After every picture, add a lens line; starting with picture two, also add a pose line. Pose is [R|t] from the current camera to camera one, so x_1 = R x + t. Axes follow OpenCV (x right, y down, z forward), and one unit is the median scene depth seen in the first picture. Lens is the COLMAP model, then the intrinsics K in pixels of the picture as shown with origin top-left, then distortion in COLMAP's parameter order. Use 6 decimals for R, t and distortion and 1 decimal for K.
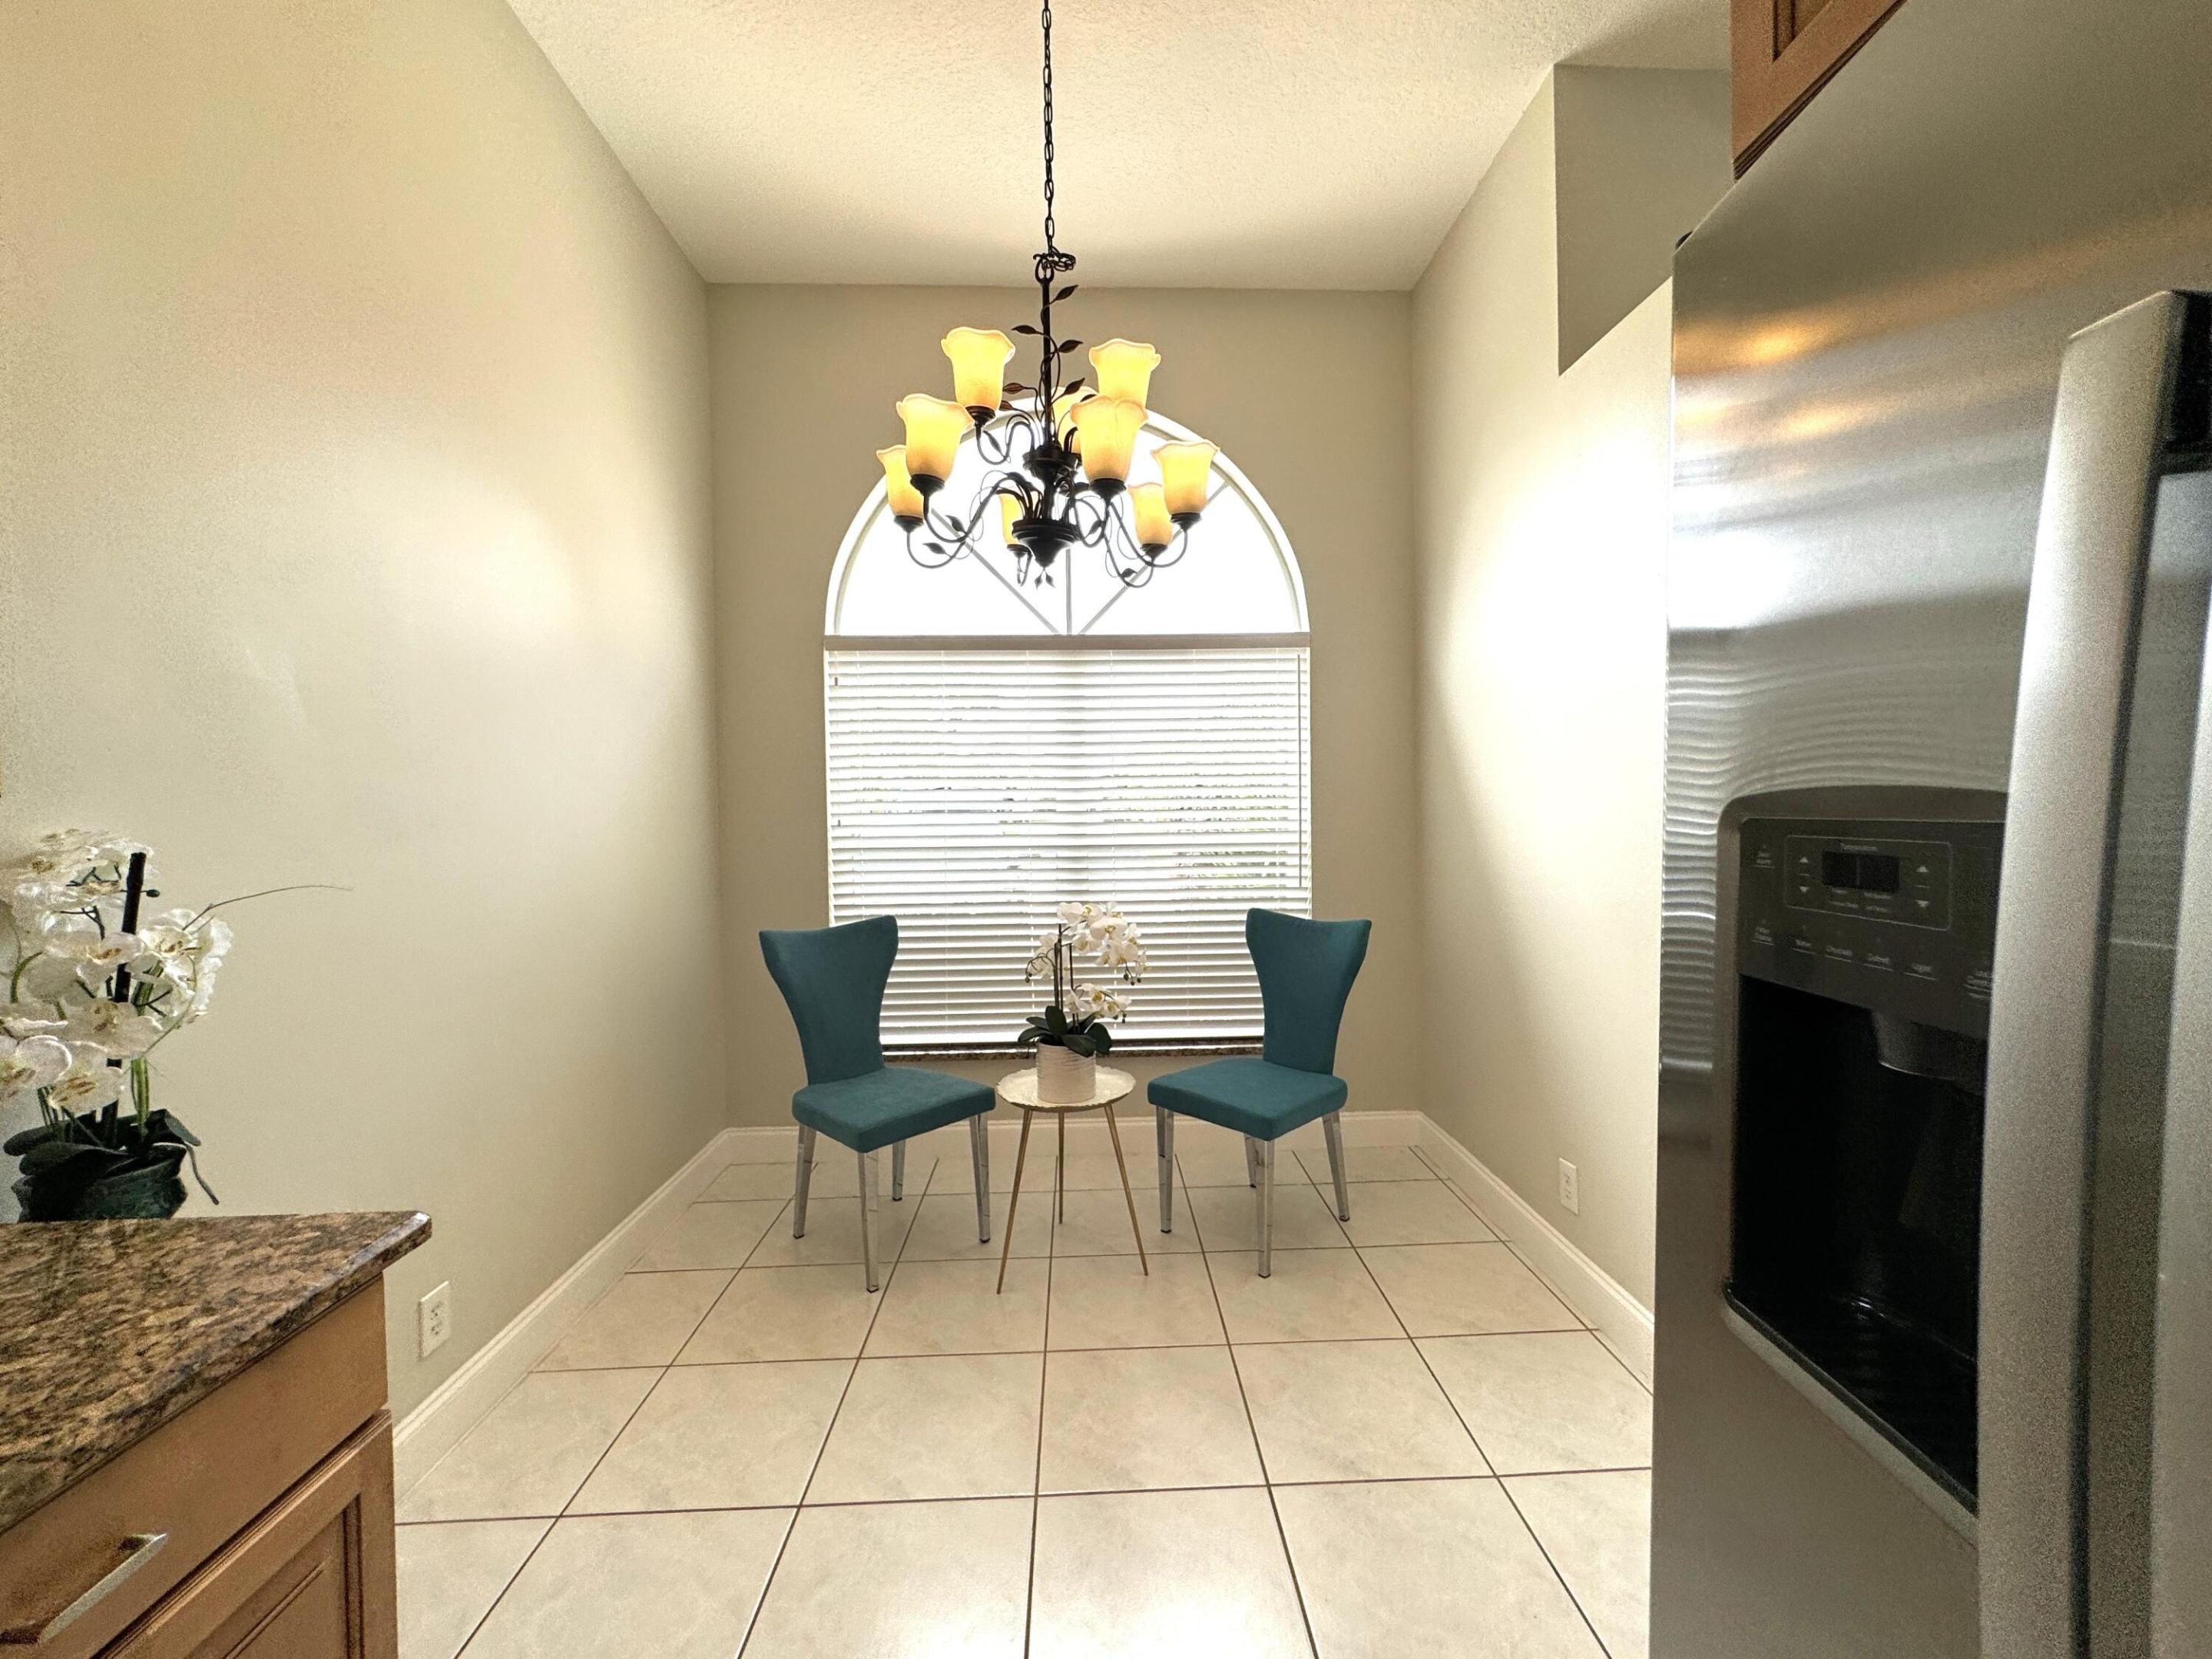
lens RADIAL K [[881.7, 0, 1112.0], [0, 881.7, 828.9], [0, 0, 1]] dist [-0.002081, -0.000160]
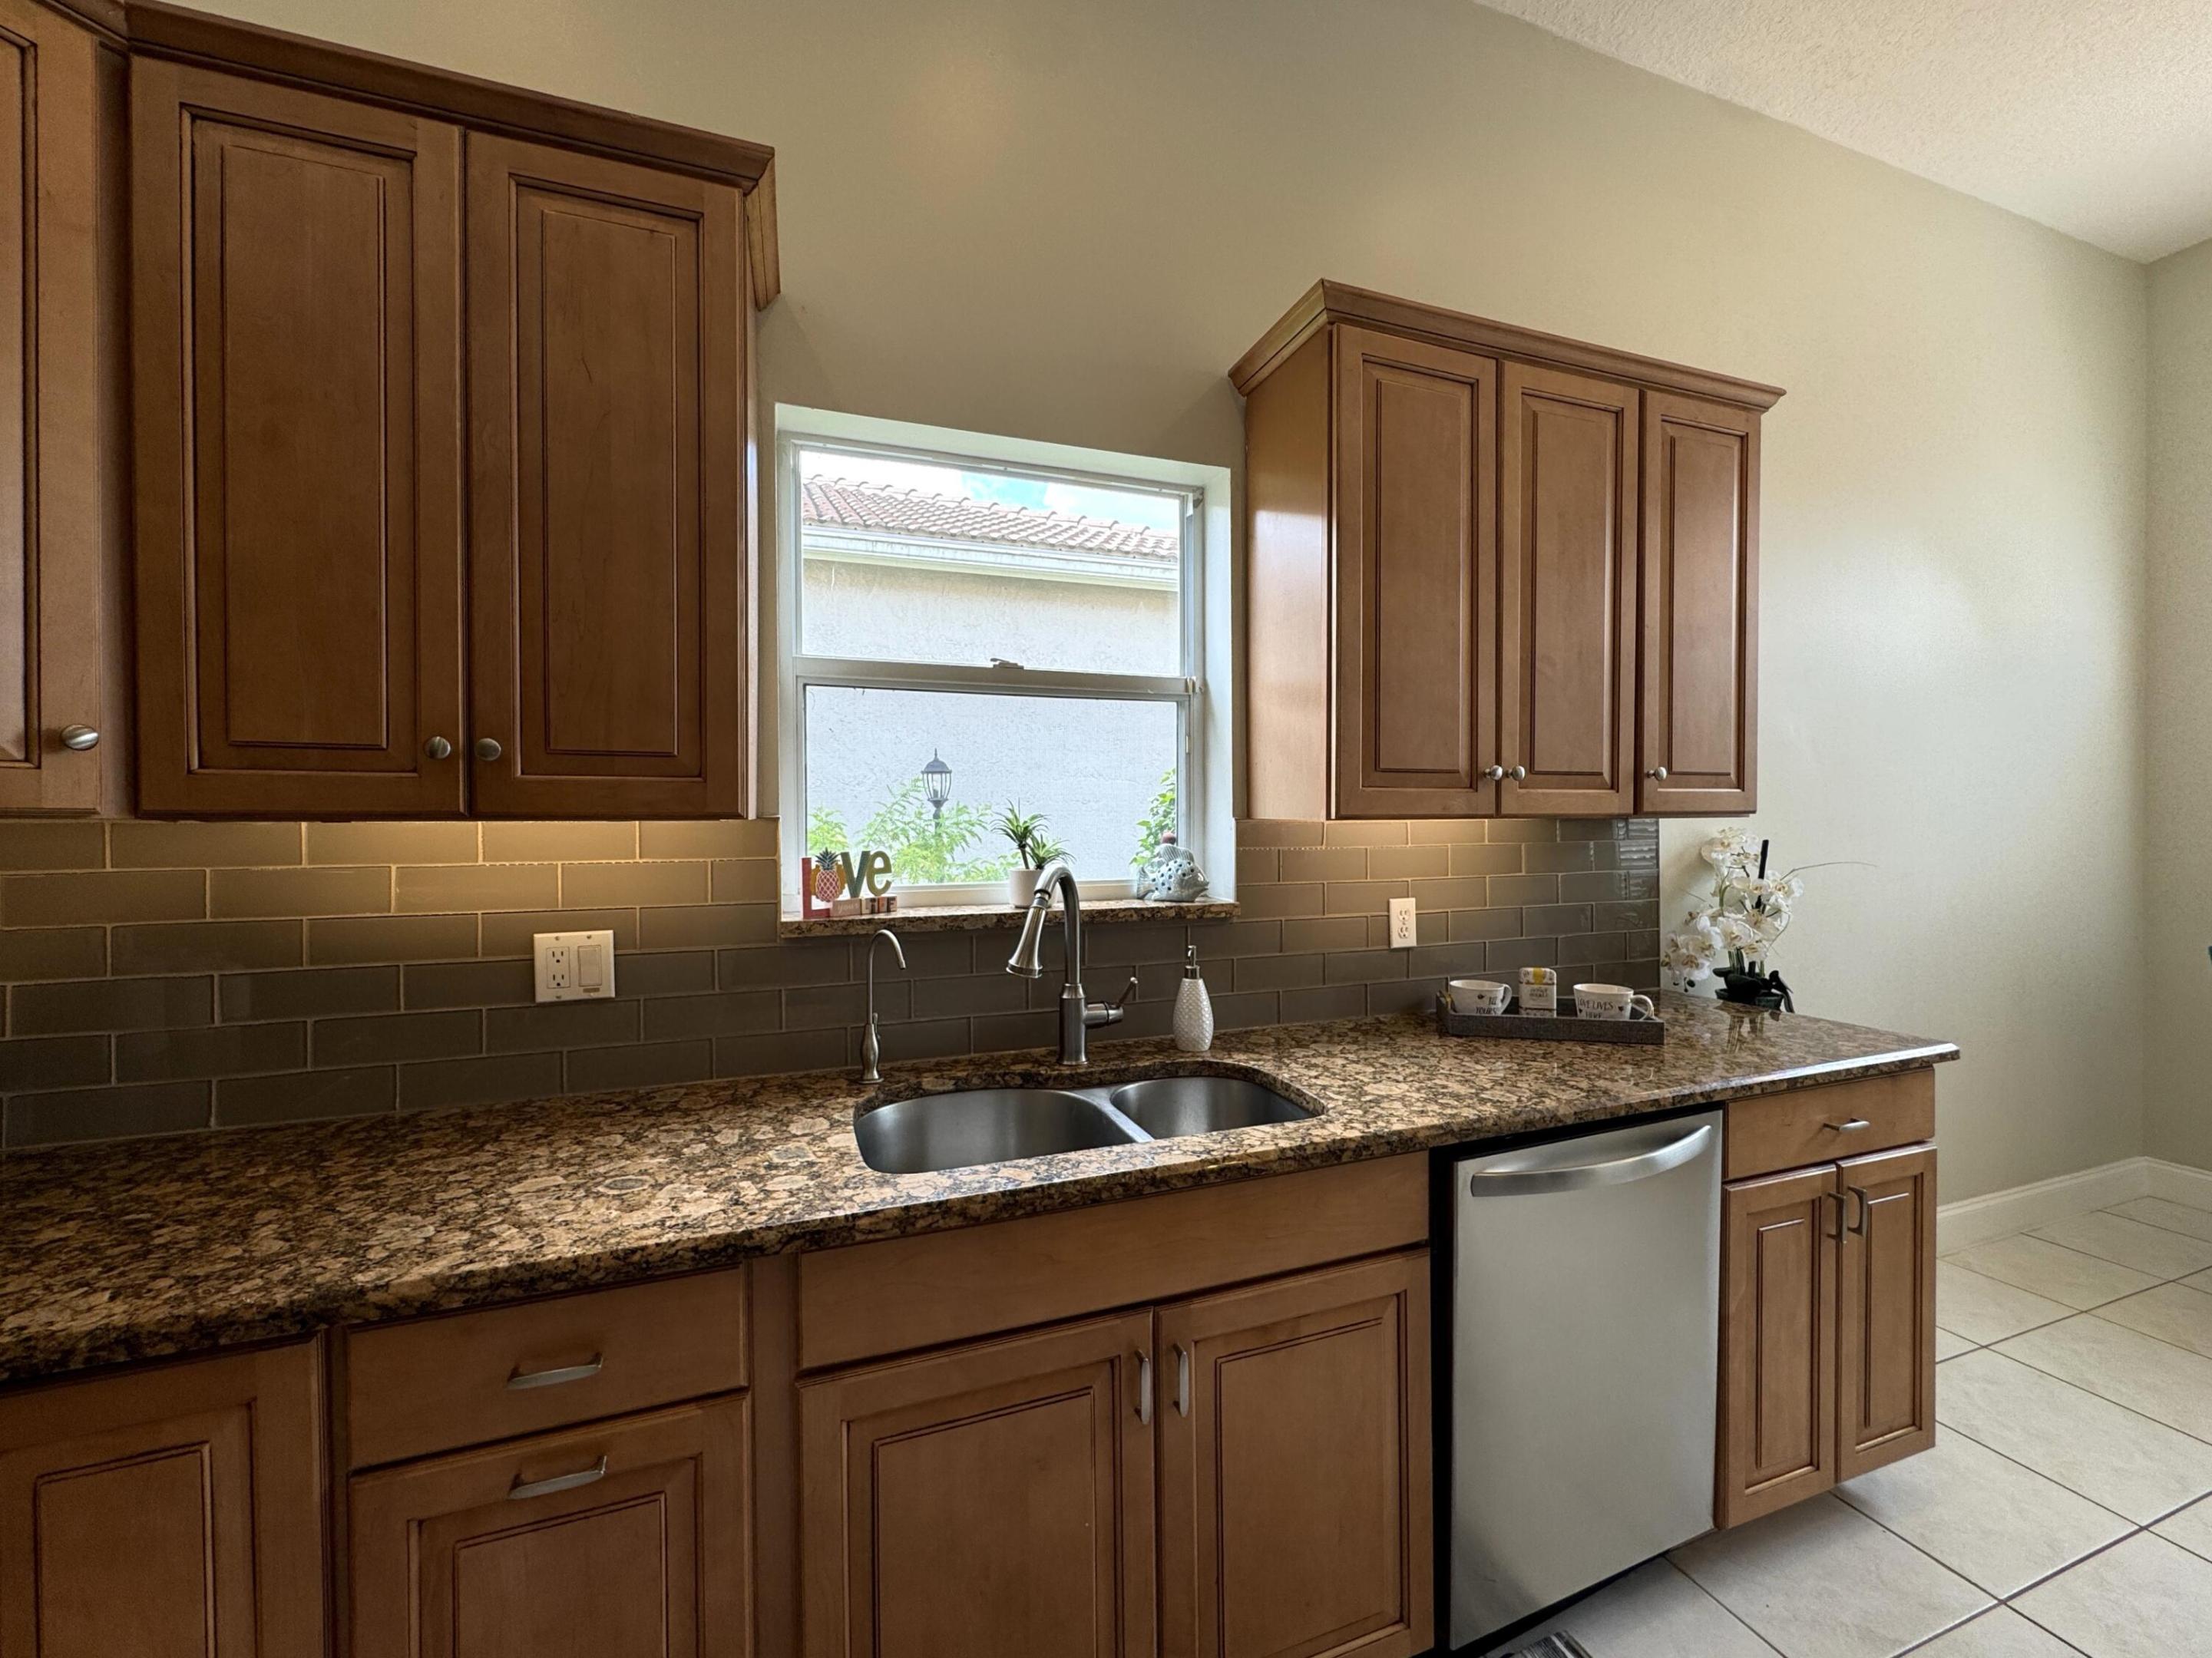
lens RADIAL K [[899.7, 0, 1112.4], [0, 899.7, 826.0], [0, 0, 1]] dist [-0.003285, 0.000376]
pose [[0.314080, 0.017360, -0.949238, 0.149243], [-0.023643, 0.999666, 0.010460, 0.004306], [0.949102, 0.019158, 0.314385, -0.442525]]
